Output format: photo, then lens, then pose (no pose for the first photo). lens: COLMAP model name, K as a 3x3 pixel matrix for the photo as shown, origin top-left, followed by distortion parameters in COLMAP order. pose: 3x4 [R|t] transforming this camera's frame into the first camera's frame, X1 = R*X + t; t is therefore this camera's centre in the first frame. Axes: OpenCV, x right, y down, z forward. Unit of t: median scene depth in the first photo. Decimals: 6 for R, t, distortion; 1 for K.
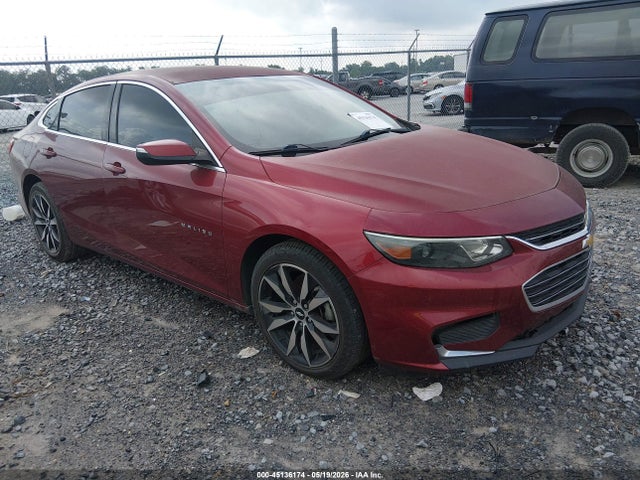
lens RADIAL K [[462.7, 0, 320.0], [0, 462.7, 240.0], [0, 0, 1]] dist [0.000762, -0.001085]
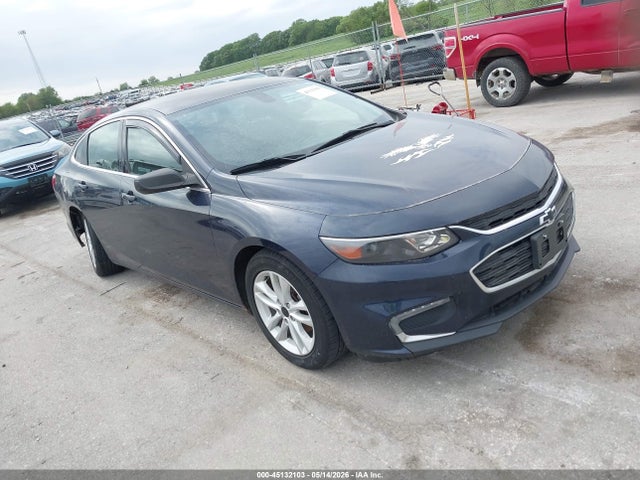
lens RADIAL K [[462.7, 0, 320.0], [0, 462.7, 240.0], [0, 0, 1]] dist [0.000762, -0.001085]
pose [[0.986034, -0.116068, -0.119435, 0.179114], [0.120020, 0.992420, 0.026420, -0.032441], [0.115463, -0.040385, 0.992490, -0.083542]]
